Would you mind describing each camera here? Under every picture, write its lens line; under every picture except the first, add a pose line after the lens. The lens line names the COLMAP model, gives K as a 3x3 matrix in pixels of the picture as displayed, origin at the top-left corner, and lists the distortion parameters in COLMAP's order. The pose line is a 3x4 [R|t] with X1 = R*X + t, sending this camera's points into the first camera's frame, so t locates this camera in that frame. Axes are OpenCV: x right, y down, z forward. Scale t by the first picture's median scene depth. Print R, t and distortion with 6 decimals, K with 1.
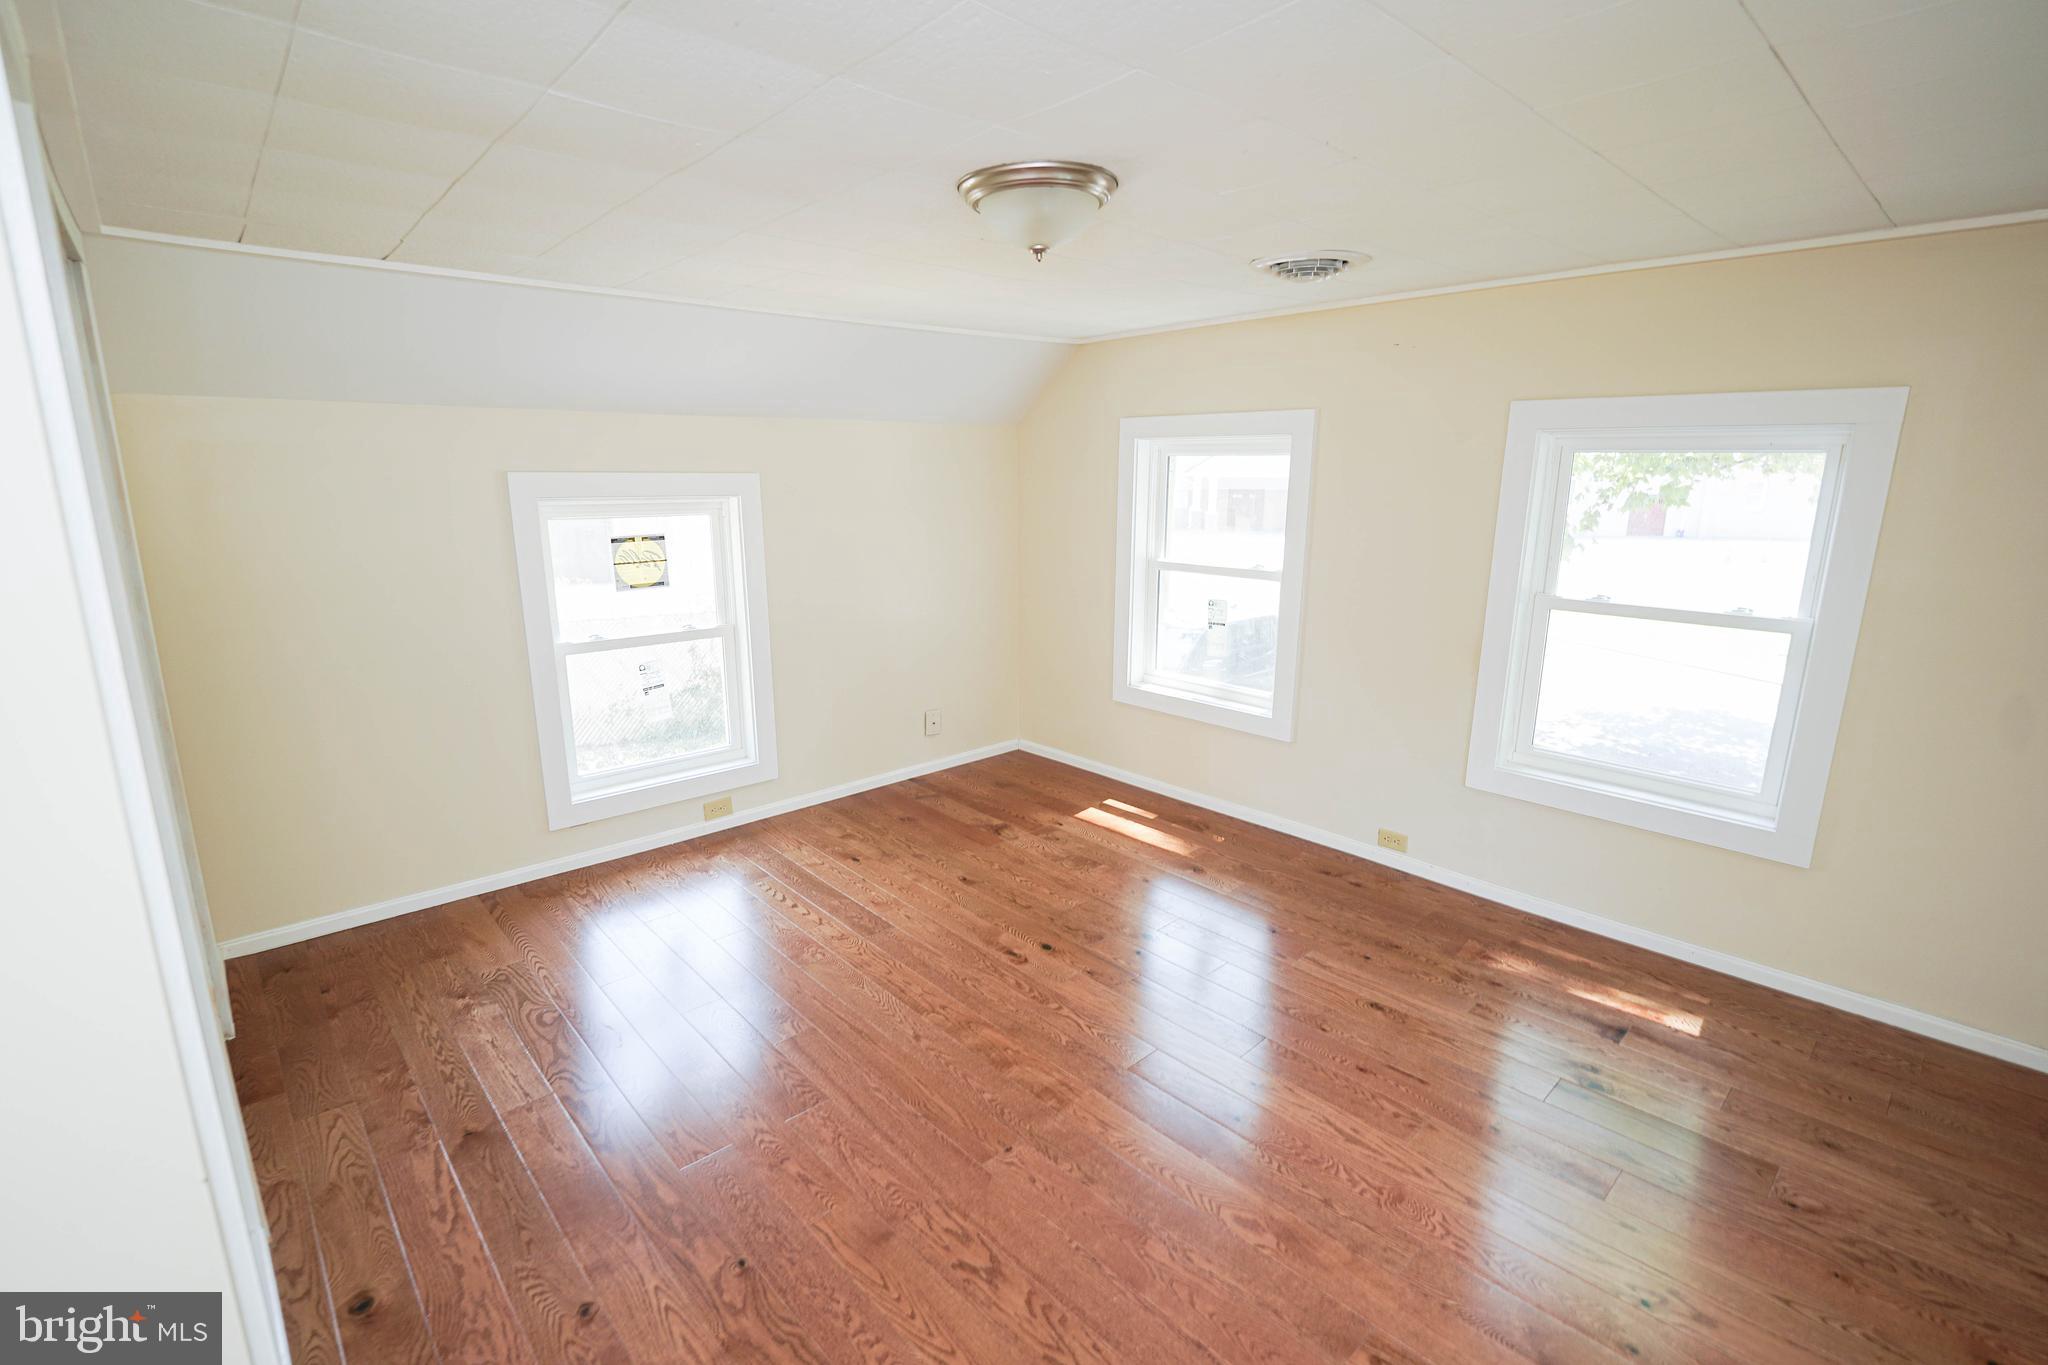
lens RADIAL K [[925.6, 0, 1024.0], [0, 925.6, 682.5], [0, 0, 1]] dist [-0.014645, -0.000040]
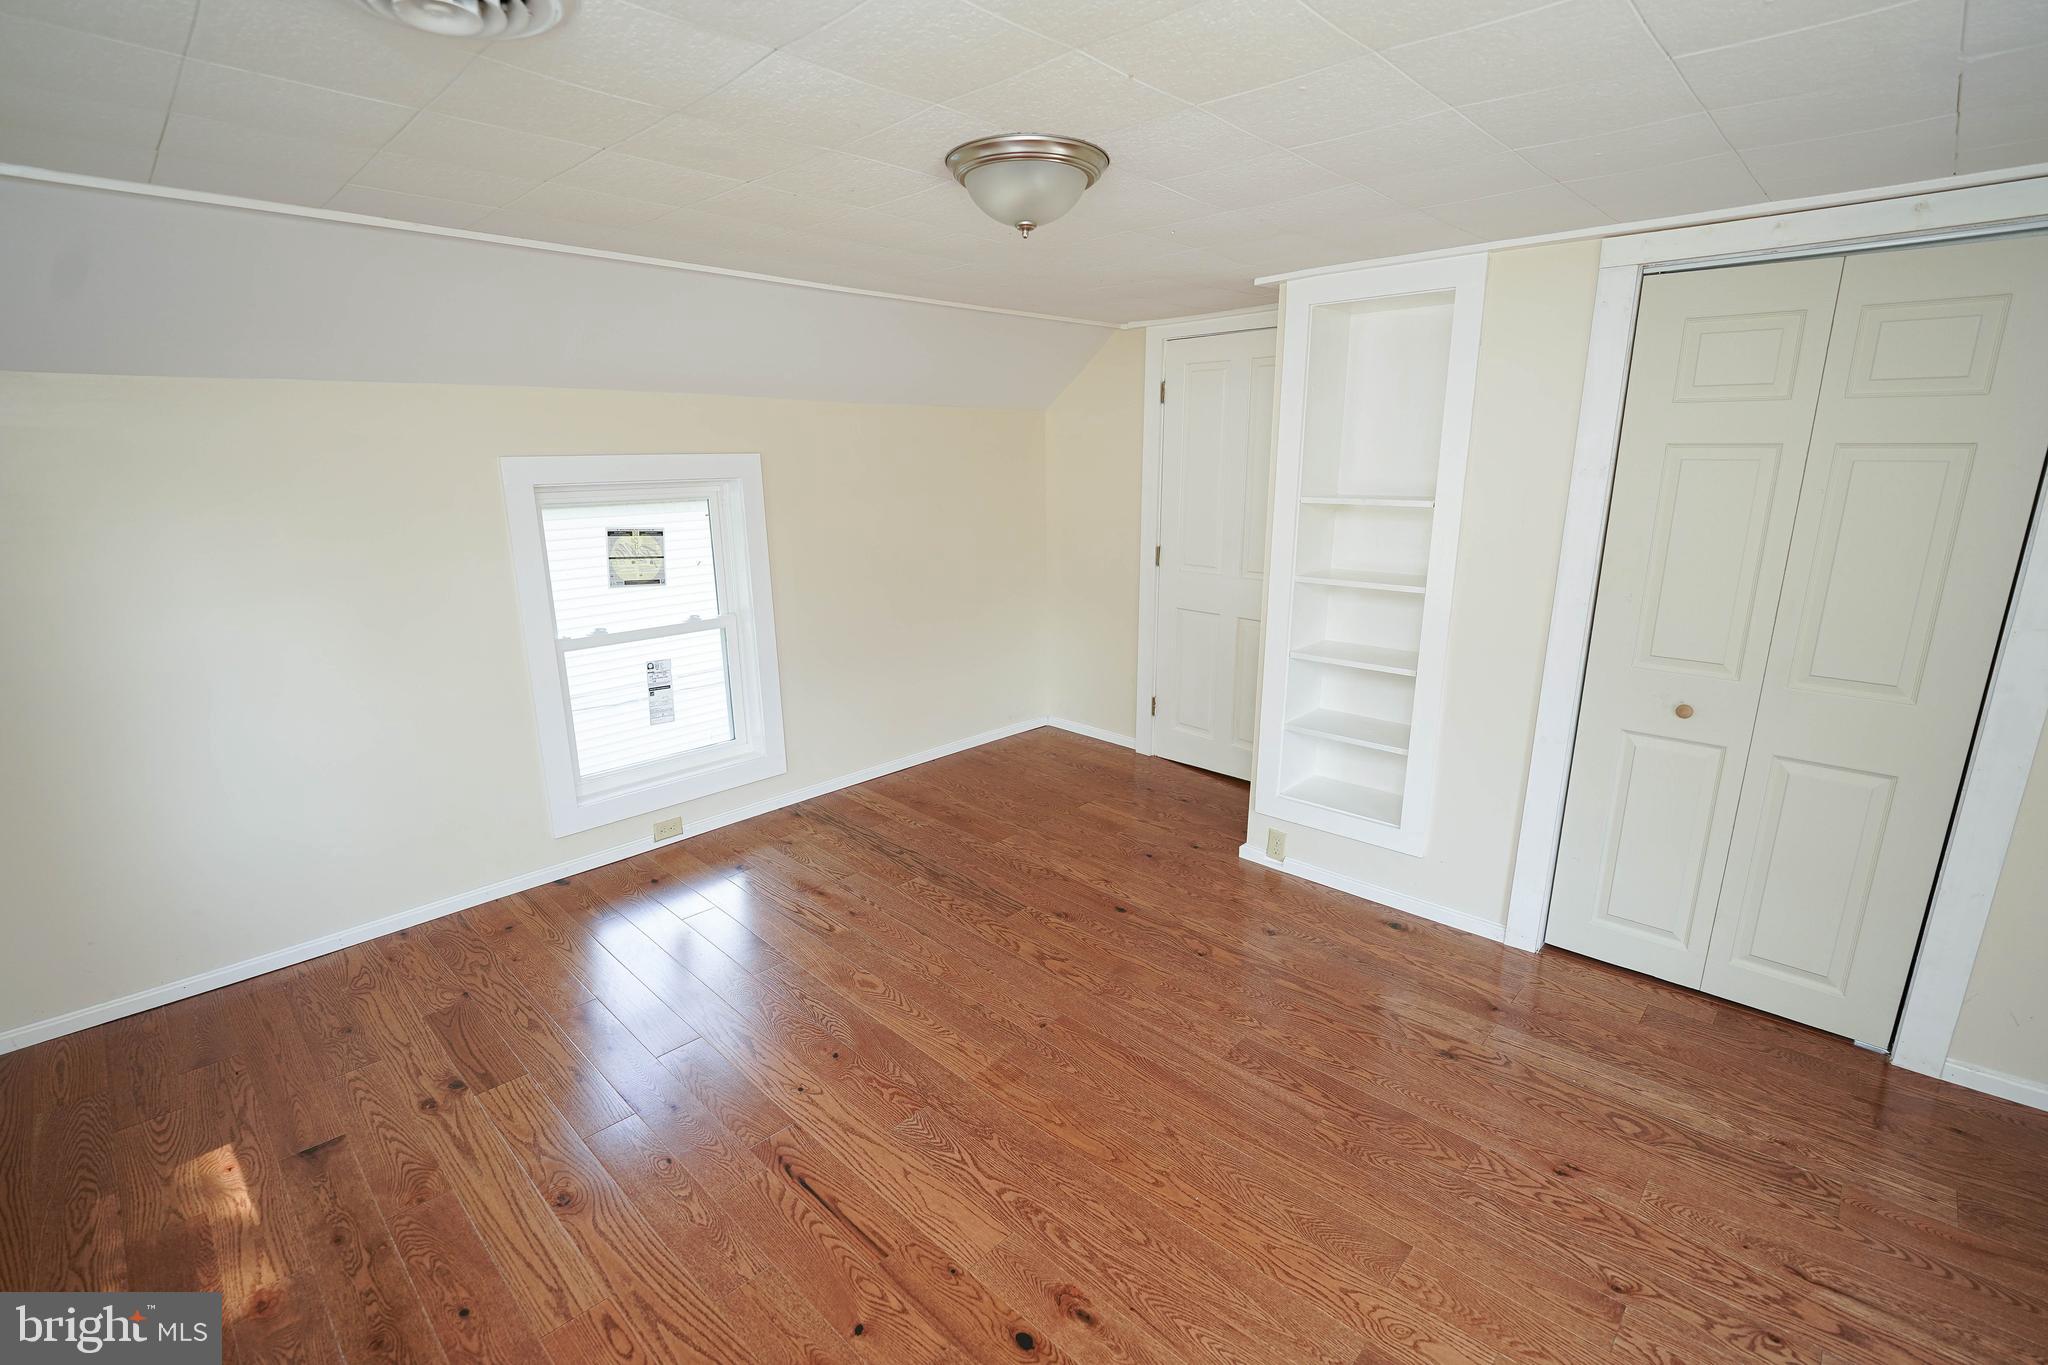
lens RADIAL K [[925.6, 0, 1024.0], [0, 925.6, 682.5], [0, 0, 1]] dist [-0.014645, -0.000040]
pose [[-0.997976, 0.021560, -0.059824, 0.040928], [-0.007831, 0.891943, 0.452081, -0.252330], [0.063106, 0.451635, -0.889968, 1.099419]]
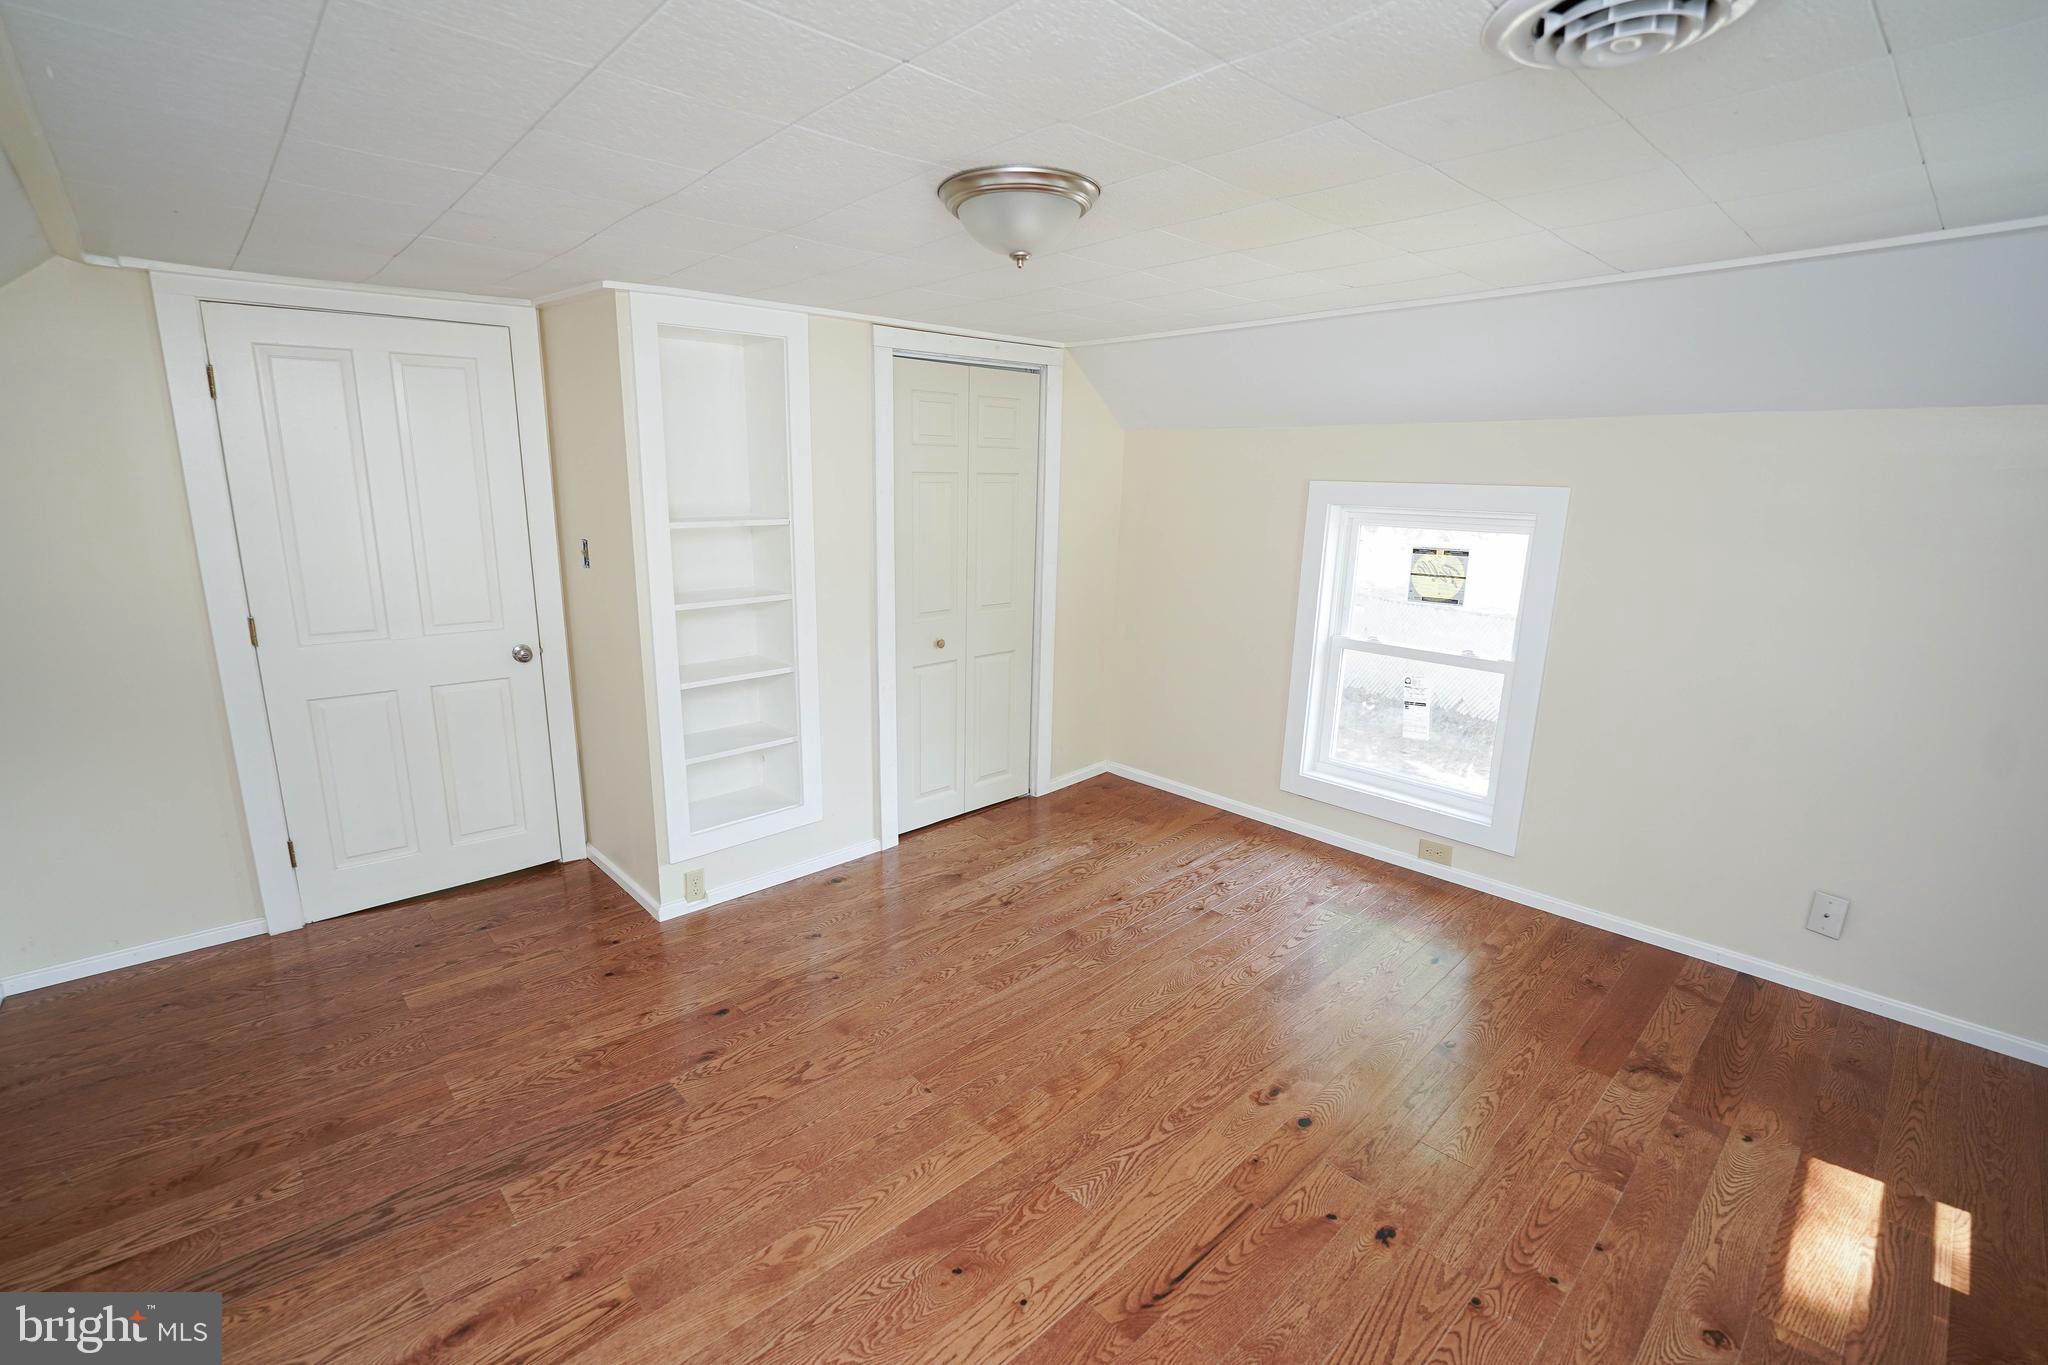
lens RADIAL K [[913.1, 0, 991.2], [0, 913.1, 683.7], [0, 0, 1]] dist [-0.017449, 0.000136]
pose [[-0.003017, 0.224749, -0.974412, 0.555557], [-0.232652, 0.947521, 0.219267, -0.126863], [0.972555, 0.227360, 0.049430, 0.537613]]
